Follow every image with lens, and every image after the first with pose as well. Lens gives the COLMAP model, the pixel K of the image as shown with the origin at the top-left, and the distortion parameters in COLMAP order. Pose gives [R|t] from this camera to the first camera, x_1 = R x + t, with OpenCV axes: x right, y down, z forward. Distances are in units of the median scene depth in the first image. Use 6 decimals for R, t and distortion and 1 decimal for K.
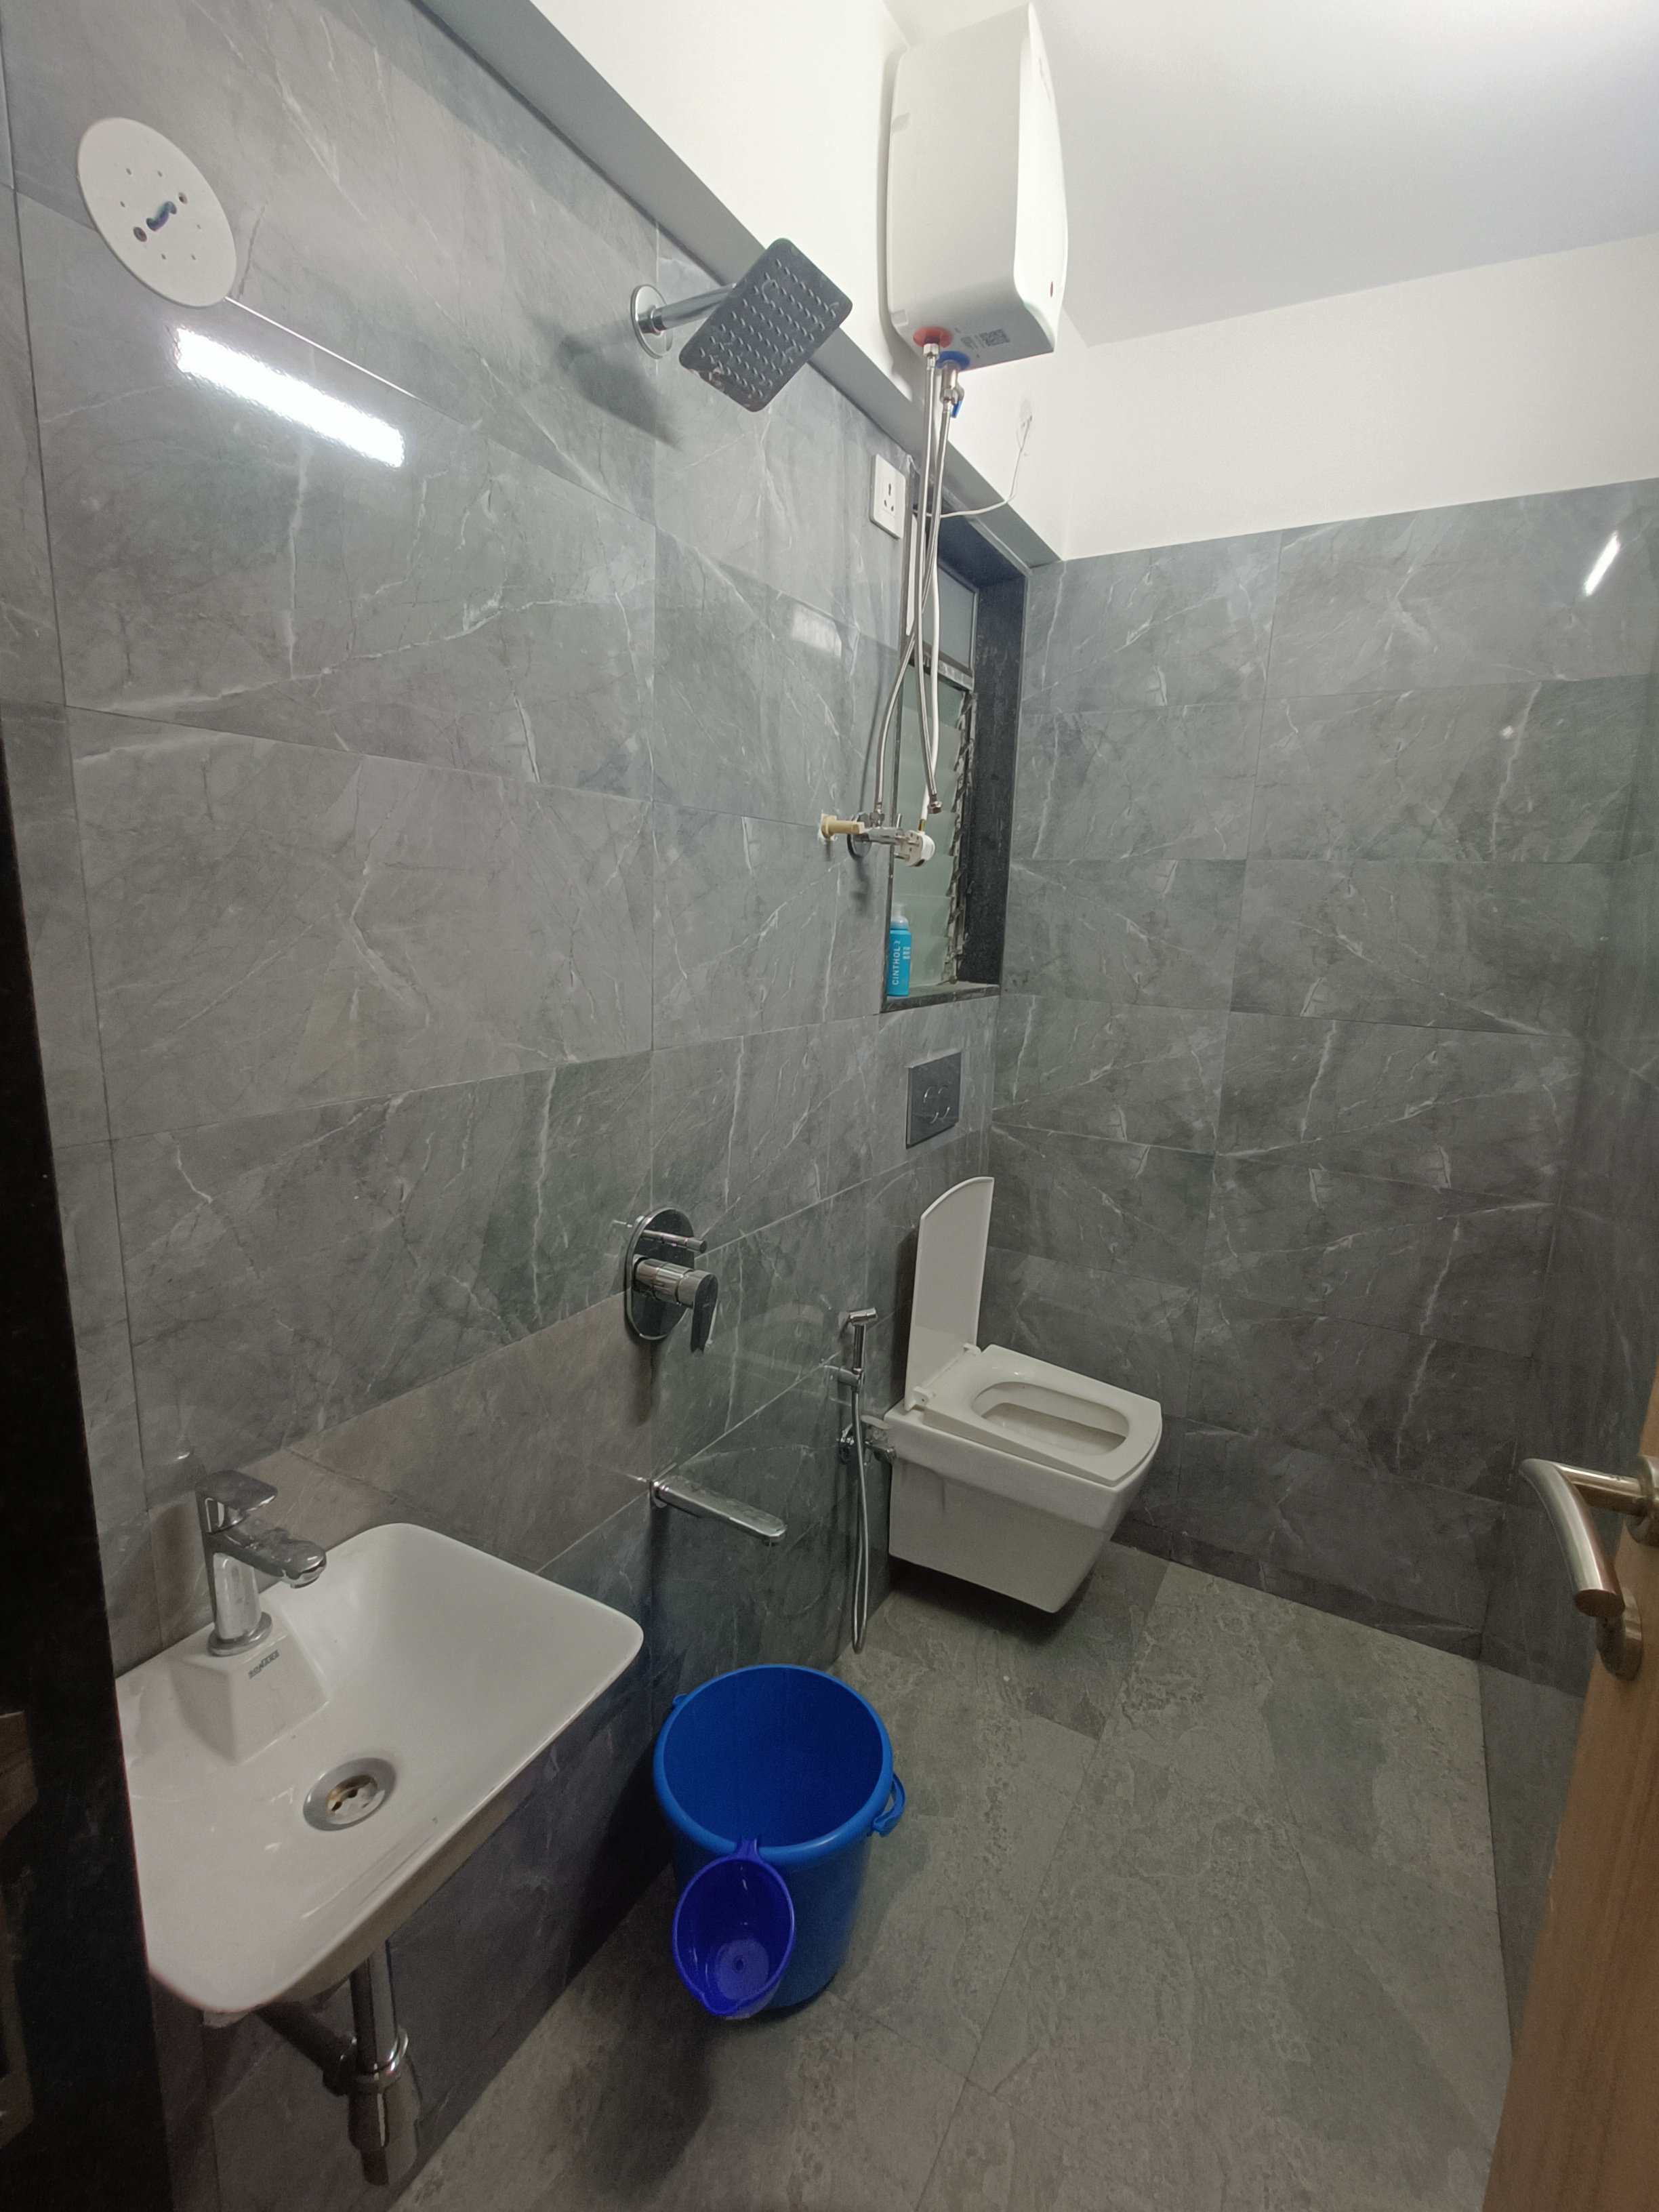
lens RADIAL K [[1018.2, 0, 829.5], [0, 1018.2, 1106.0], [0, 0, 1]] dist [-0.009805, -0.000105]
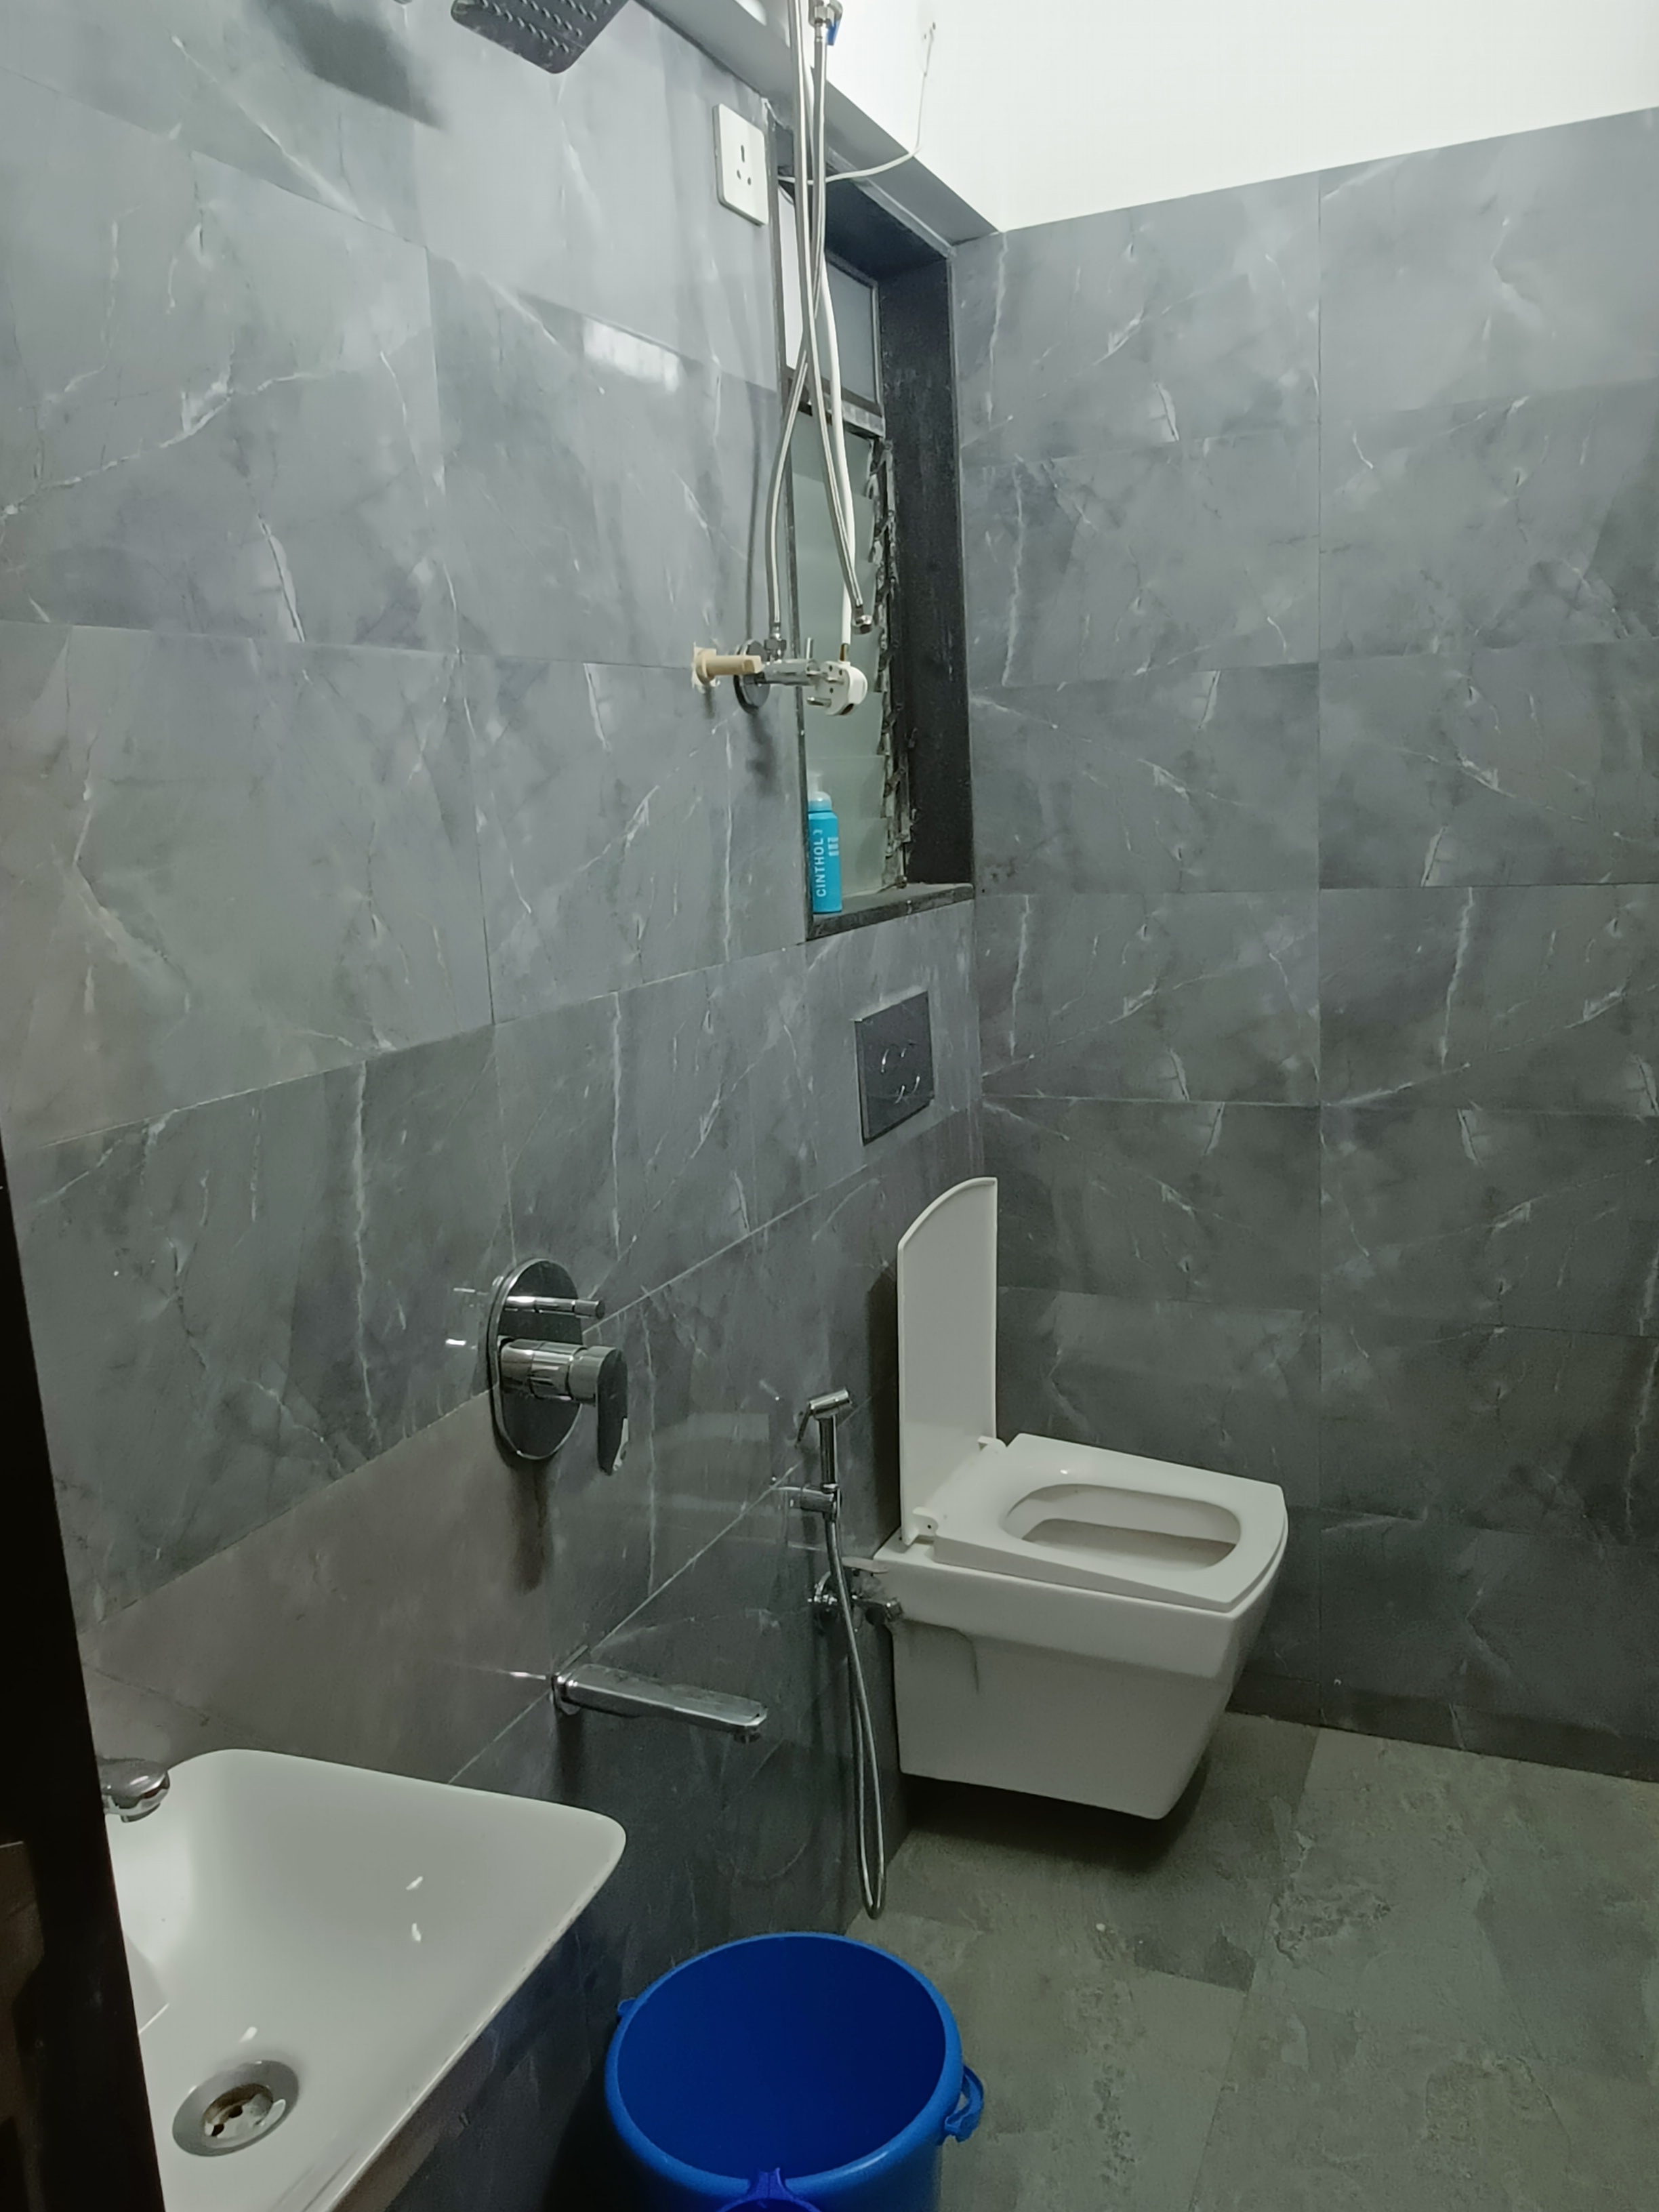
lens RADIAL K [[1731.4, 0, 829.5], [0, 1731.4, 1106.0], [0, 0, 1]] dist [-0.009170, -0.008388]
pose [[0.989996, -0.105634, 0.093537, -0.054642], [0.106248, 0.994338, -0.001591, 0.019065], [-0.092839, 0.011513, 0.995615, -0.118642]]
